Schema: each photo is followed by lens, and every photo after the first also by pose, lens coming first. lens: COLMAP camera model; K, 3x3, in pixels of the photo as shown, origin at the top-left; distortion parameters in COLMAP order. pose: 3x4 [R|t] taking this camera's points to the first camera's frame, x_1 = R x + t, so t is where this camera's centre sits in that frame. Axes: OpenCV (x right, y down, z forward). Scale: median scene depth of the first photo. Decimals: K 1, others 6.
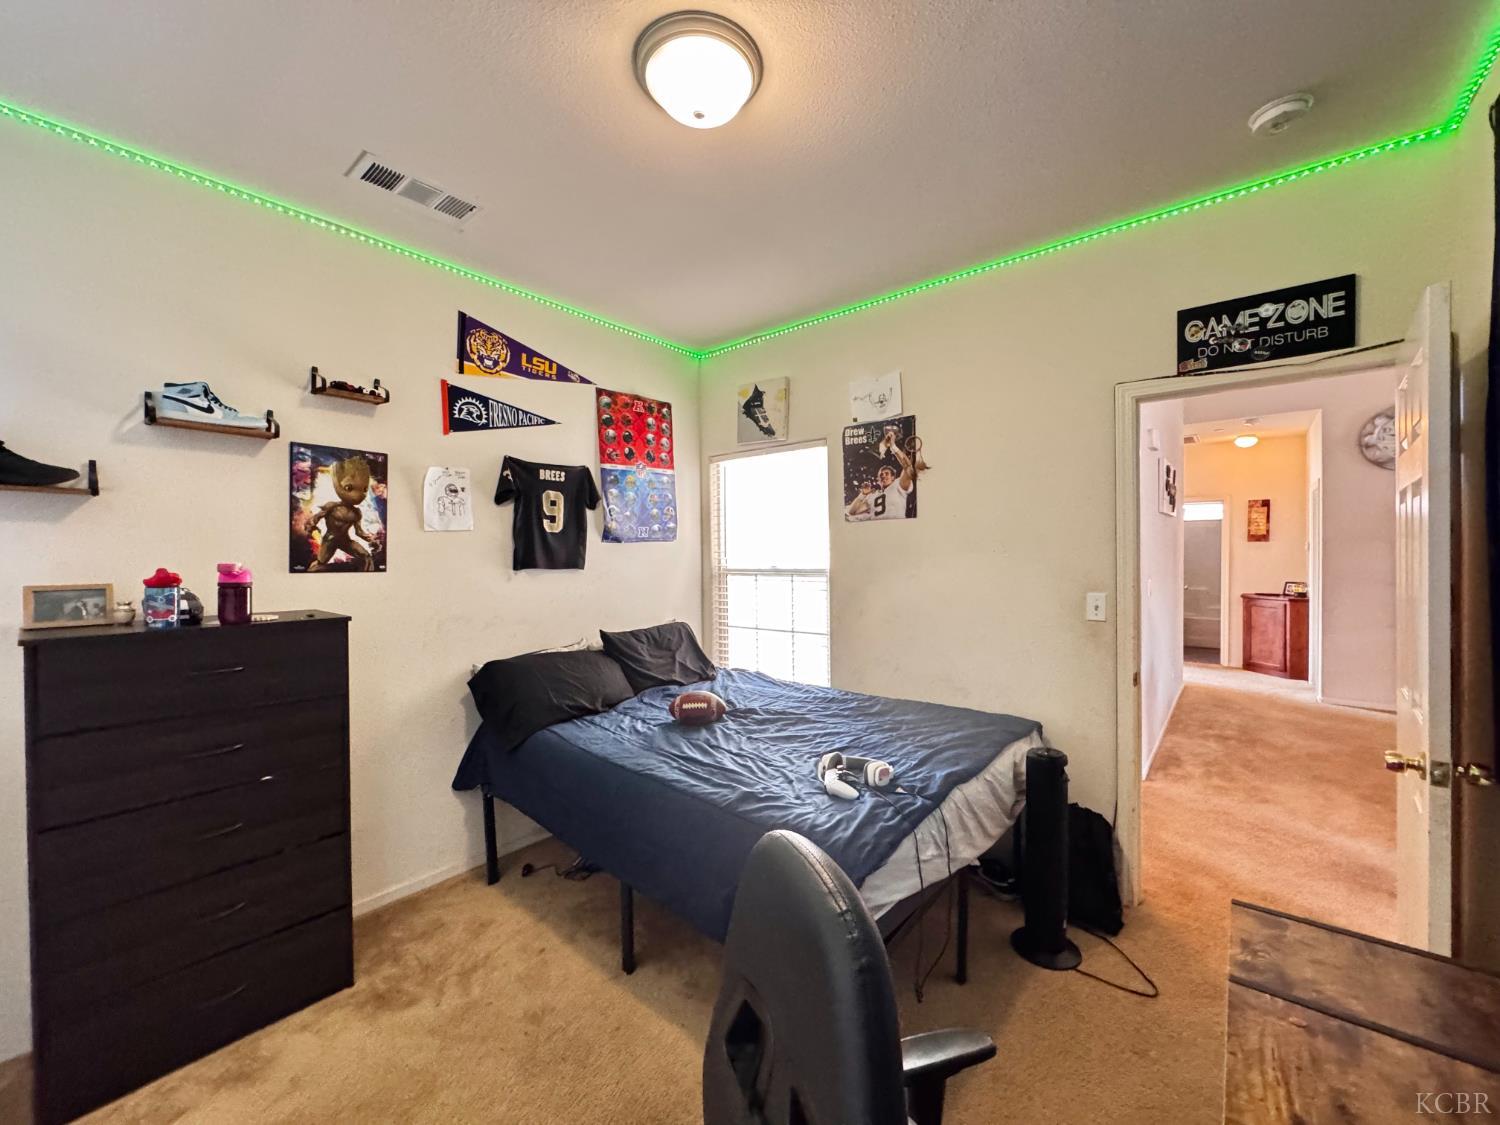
lens RADIAL K [[601.7, 0, 752.2], [0, 601.7, 557.9], [0, 0, 1]] dist [-0.000648, -0.000310]
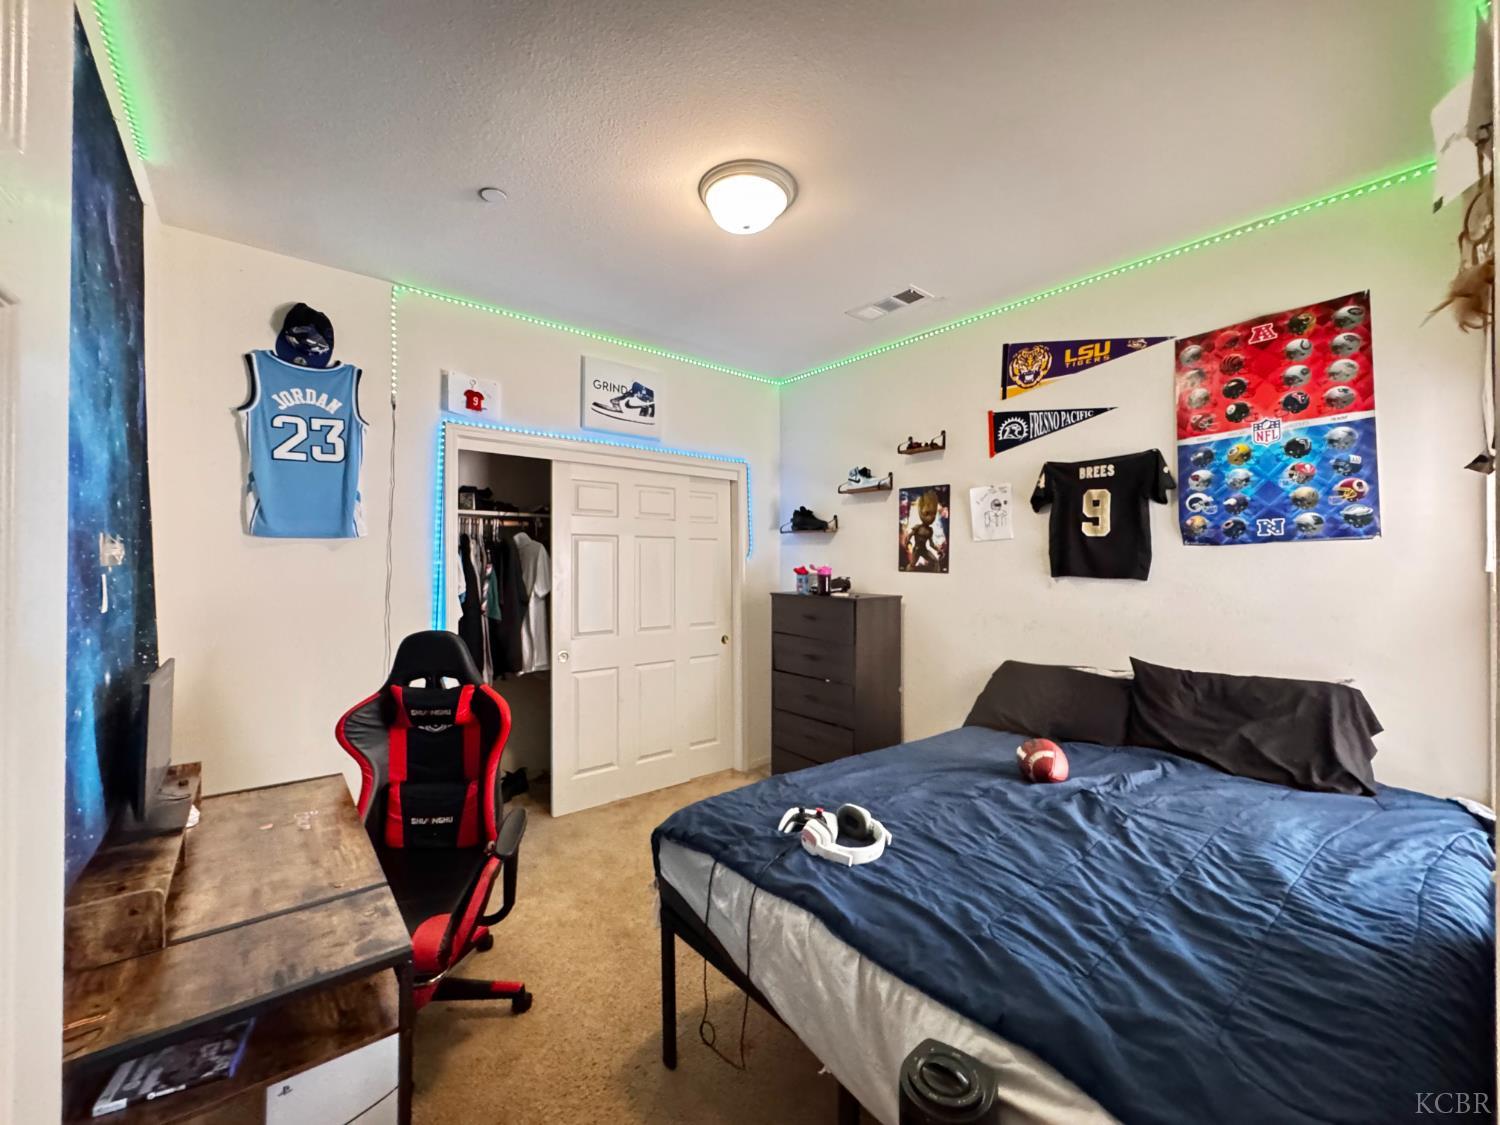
lens RADIAL K [[601.7, 0, 746.2], [0, 601.7, 562.1], [0, 0, 1]] dist [-0.000648, -0.000310]
pose [[-0.197196, 0.010519, -0.980308, 0.689433], [-0.006216, 0.999909, 0.011980, -0.012677], [0.980344, 0.008456, -0.197113, 0.726377]]
